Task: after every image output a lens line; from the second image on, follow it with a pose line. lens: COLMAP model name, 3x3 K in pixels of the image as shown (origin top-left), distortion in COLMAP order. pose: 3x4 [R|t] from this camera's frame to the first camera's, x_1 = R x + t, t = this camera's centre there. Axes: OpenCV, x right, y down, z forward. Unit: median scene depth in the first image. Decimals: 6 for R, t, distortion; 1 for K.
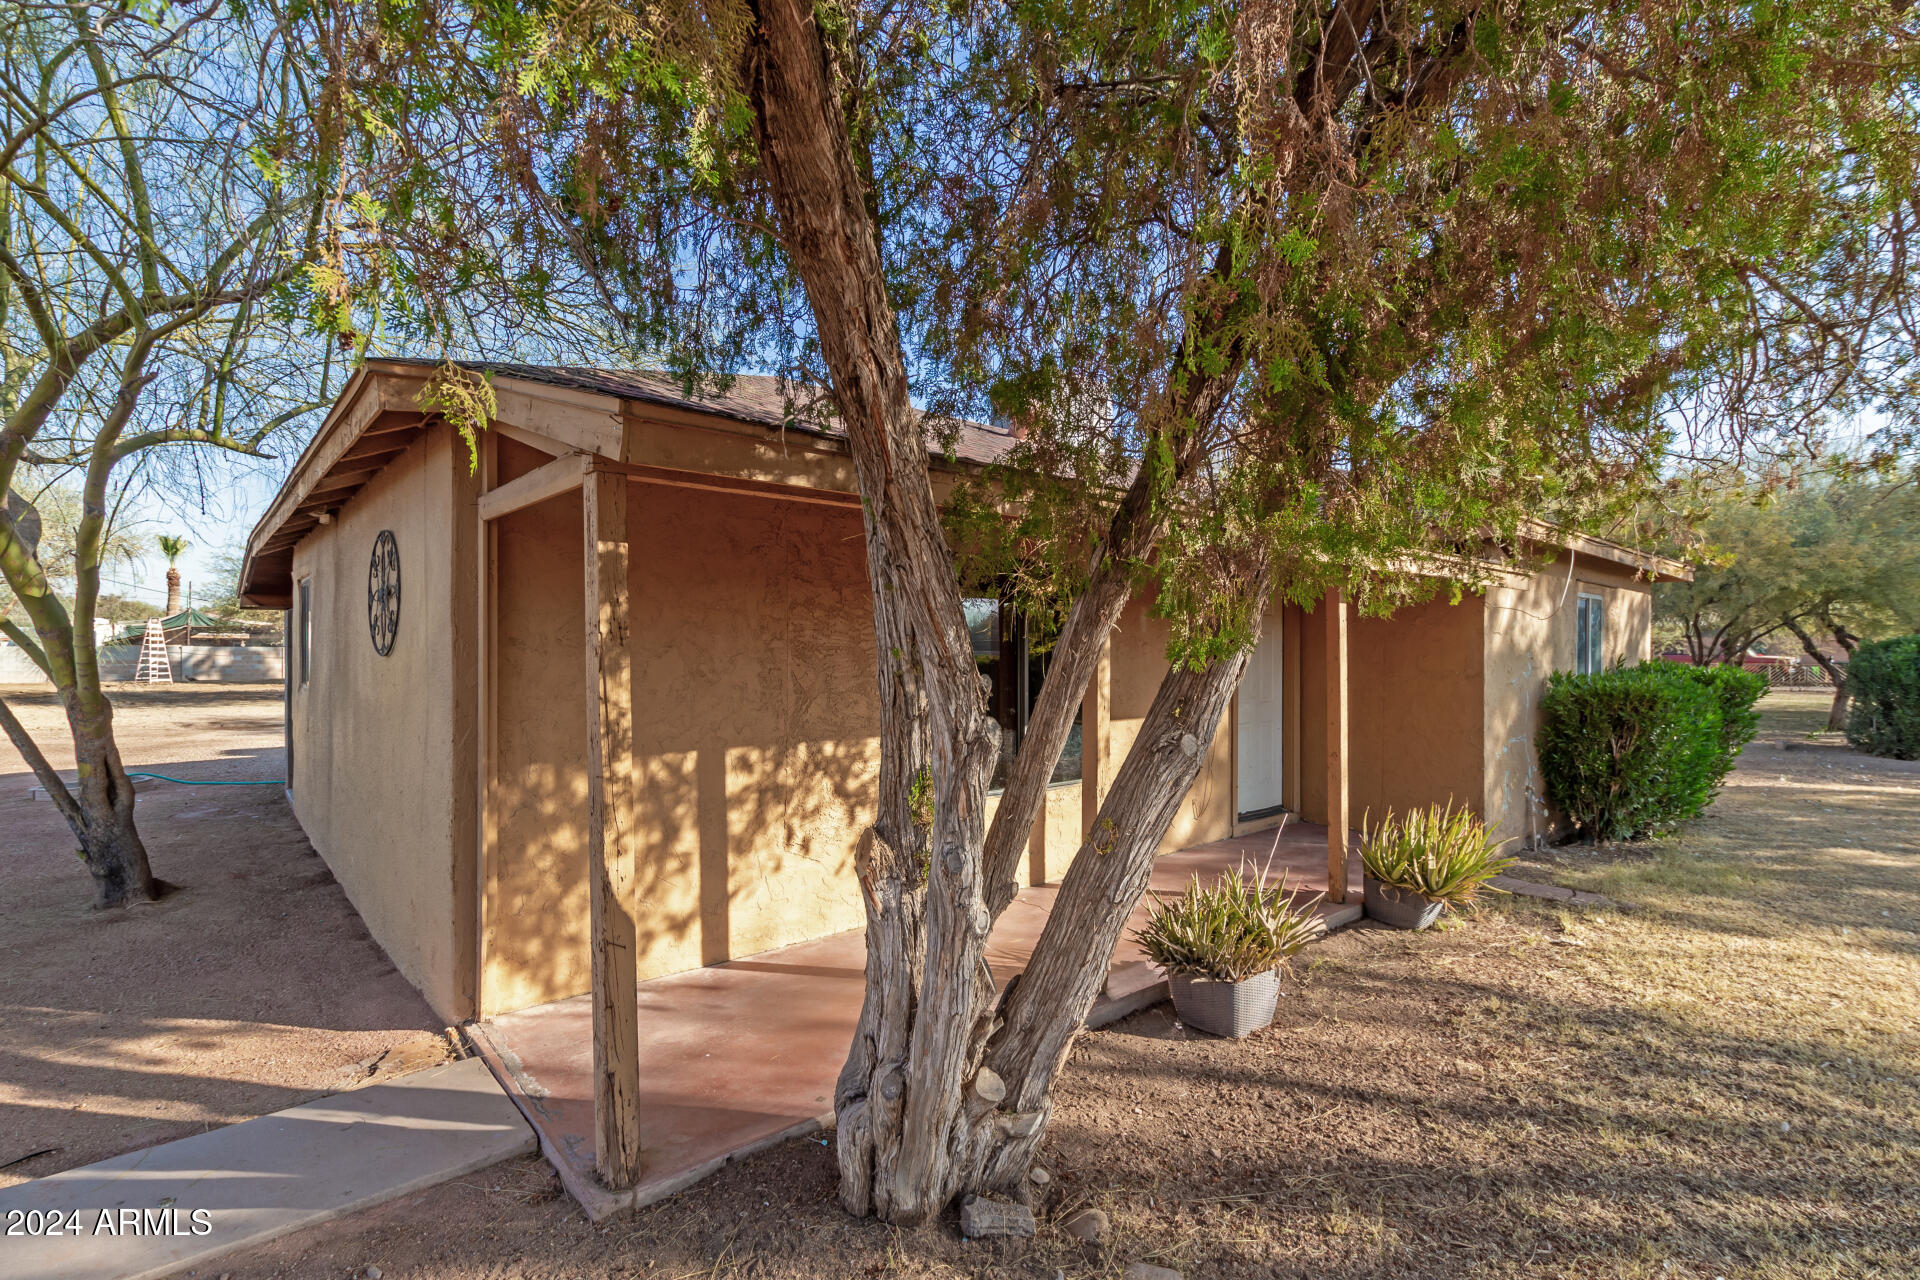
lens RADIAL K [[893.4, 0, 978.2], [0, 893.4, 649.5], [0, 0, 1]] dist [0.014207, -0.000271]
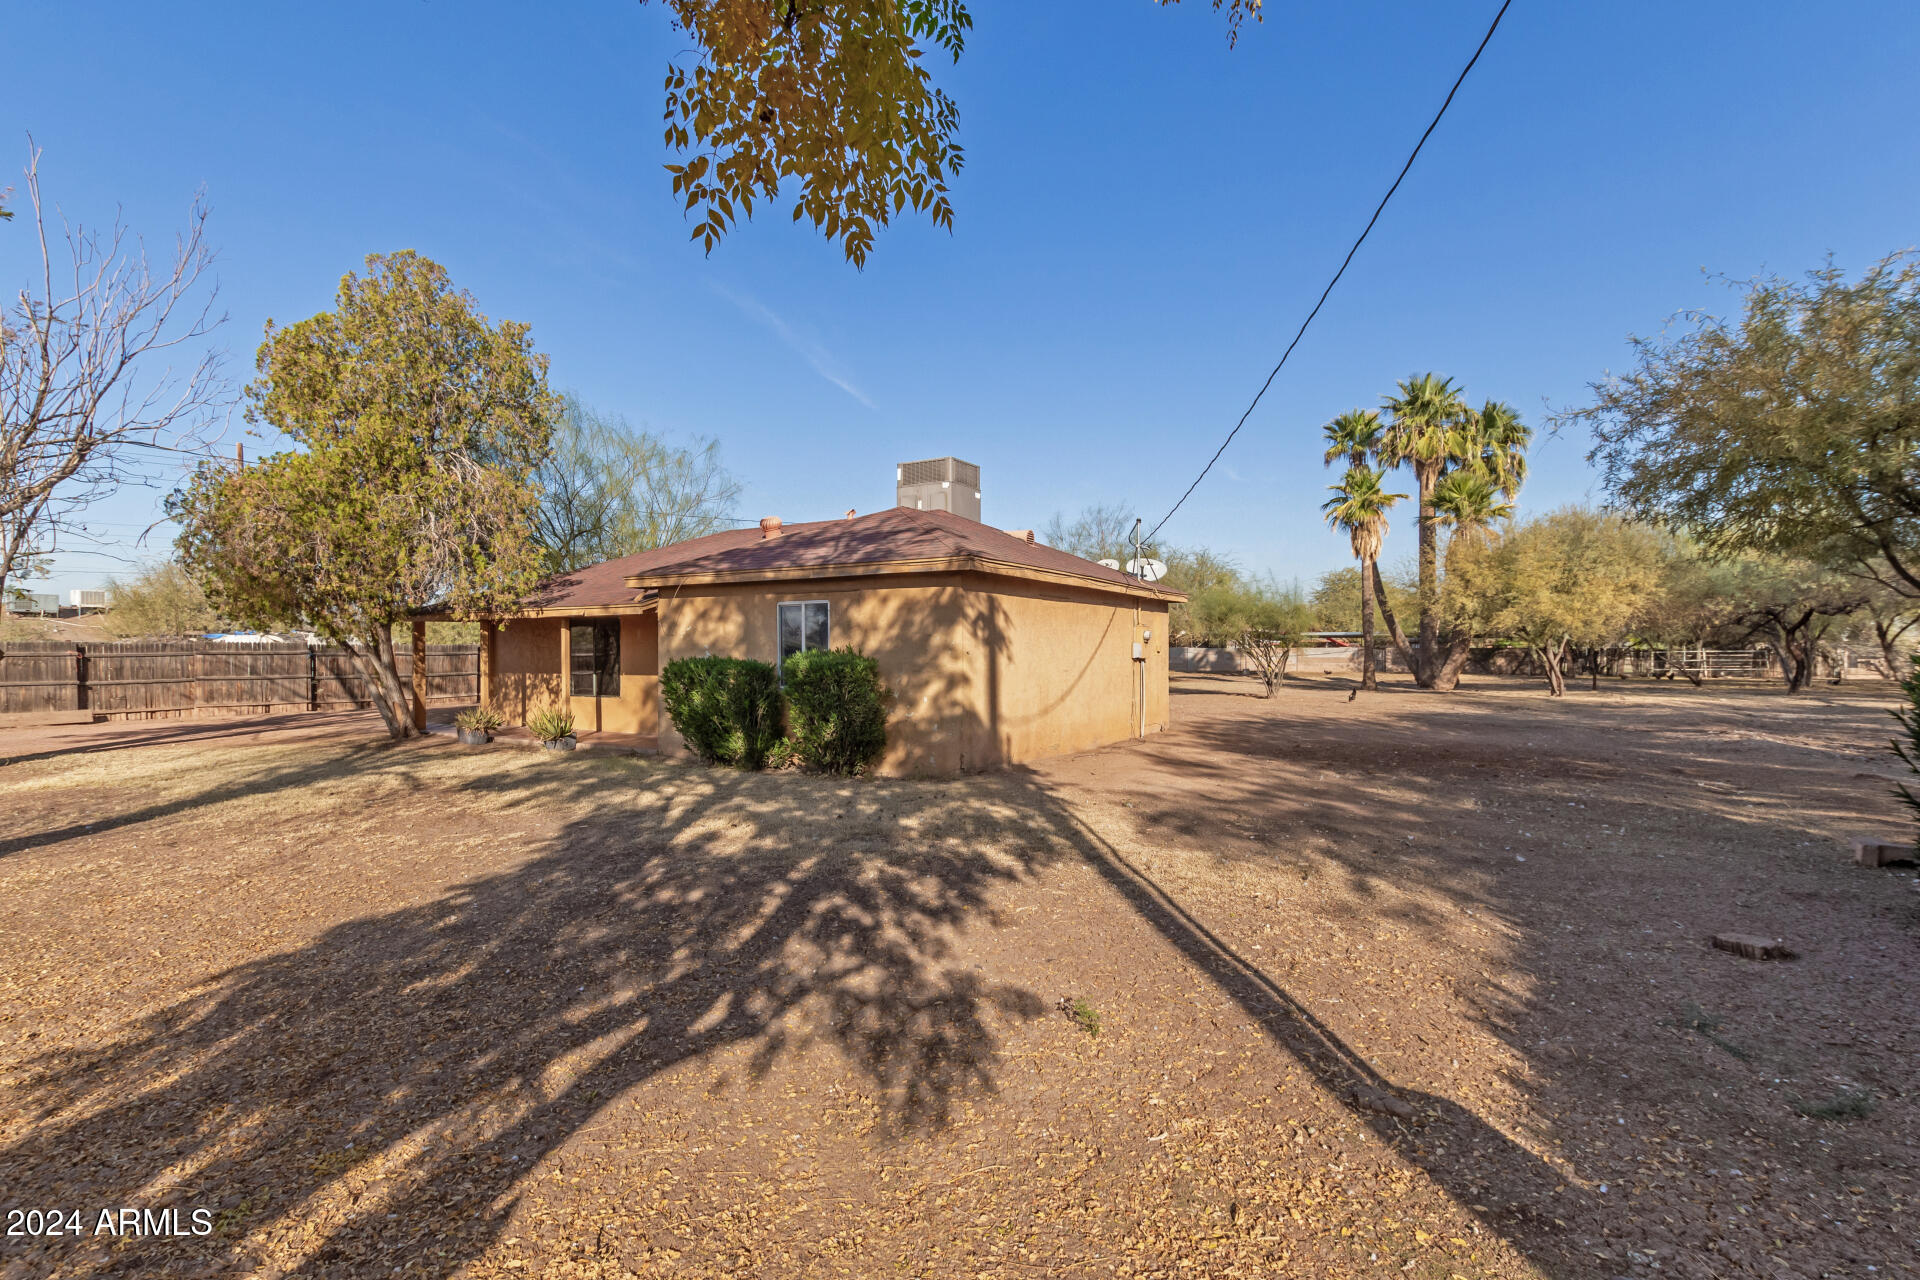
lens RADIAL K [[893.4, 0, 978.2], [0, 893.4, 649.5], [0, 0, 1]] dist [0.014207, -0.000271]
pose [[0.332215, -0.007320, -0.943175, 3.834981], [0.006857, 0.999962, -0.005346, 0.036073], [0.943179, -0.004691, 0.332252, 1.448319]]
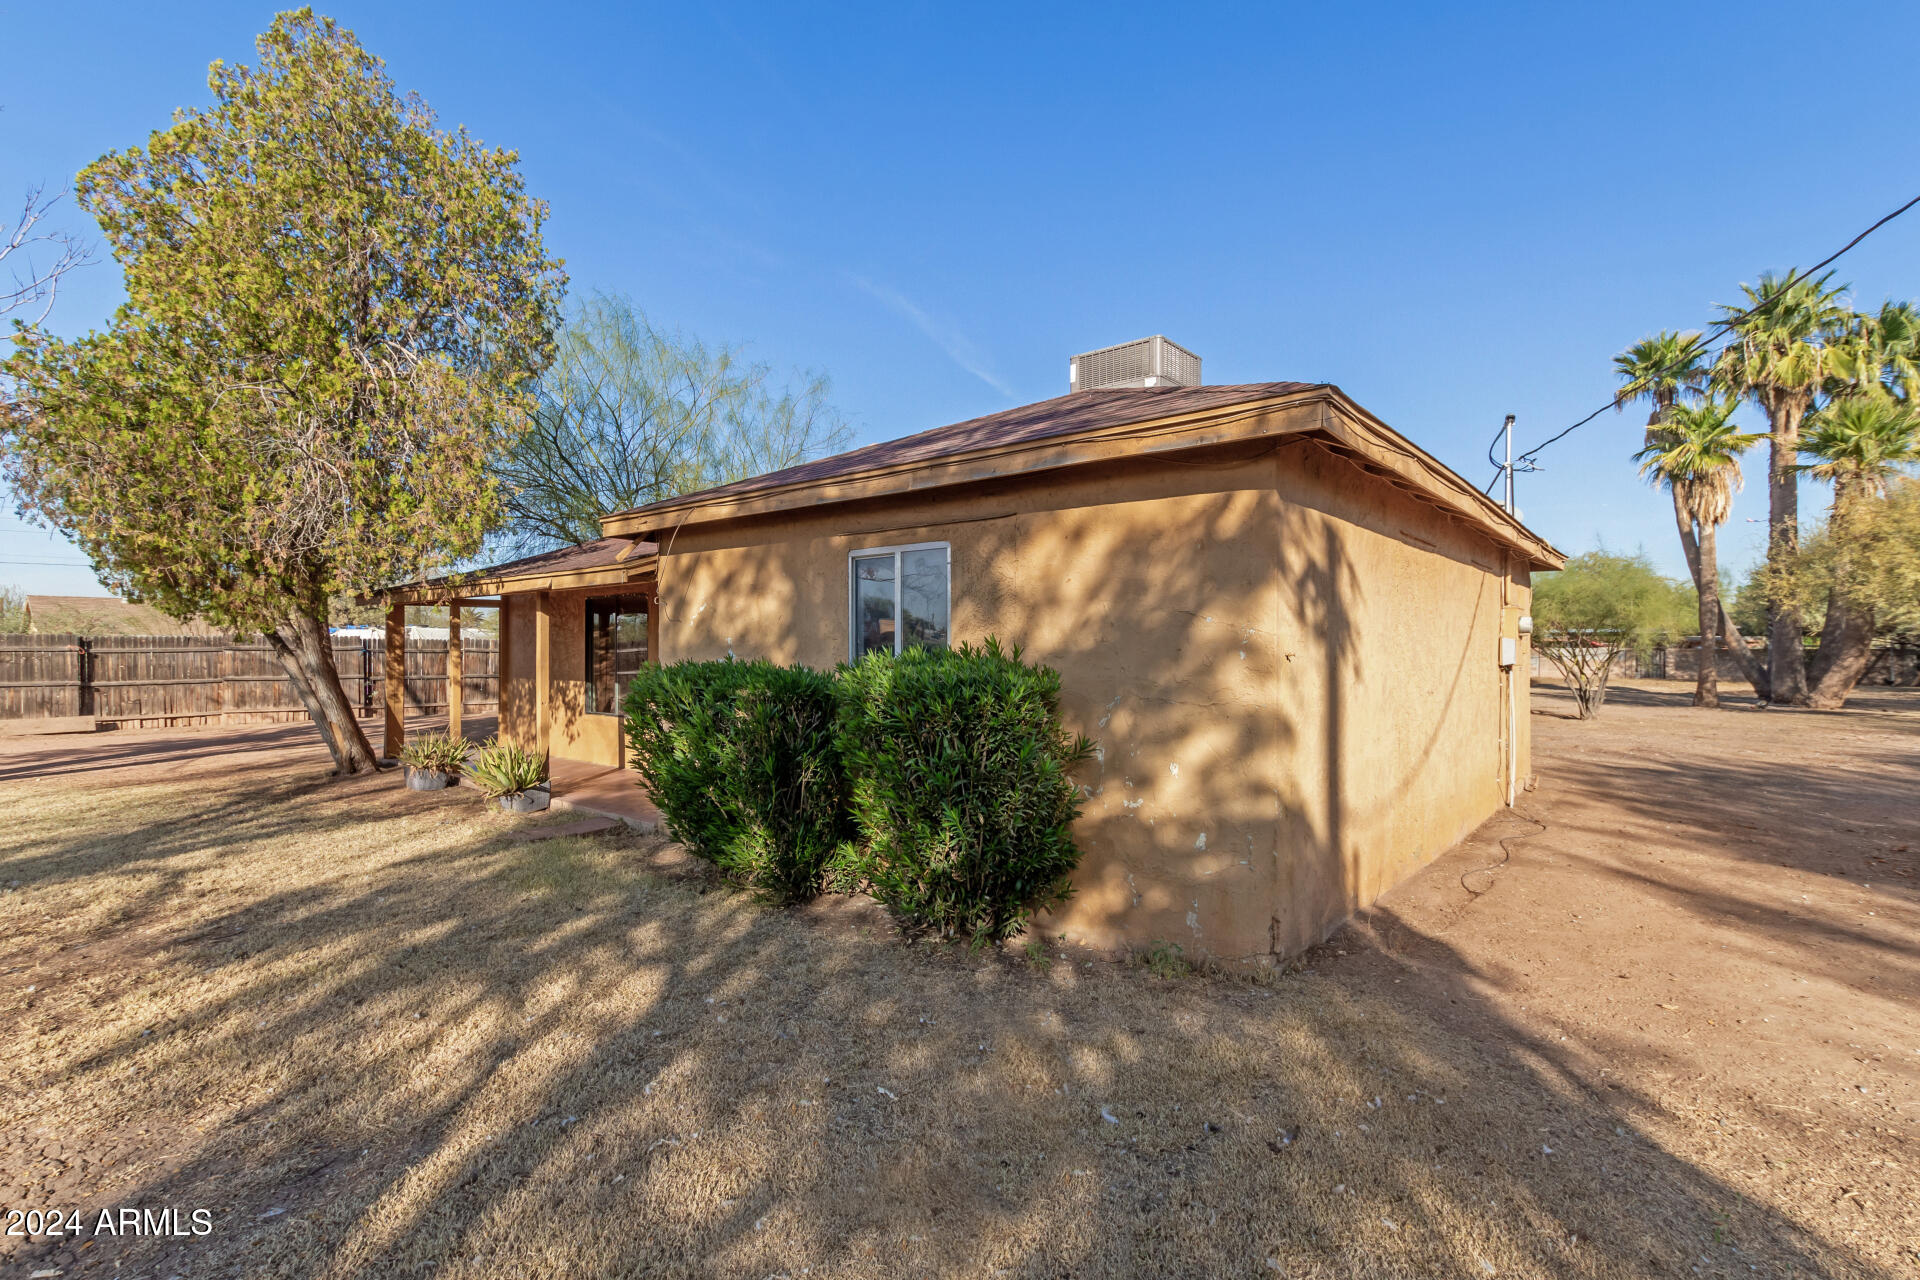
lens RADIAL K [[915.0, 0, 949.5], [0, 915.0, 647.2], [0, 0, 1]] dist [0.012540, -0.000585]
pose [[0.144707, -0.006303, -0.989455, 2.538535], [0.001143, 0.999980, -0.006203, 0.025286], [0.989474, -0.000233, 0.144711, 1.706635]]
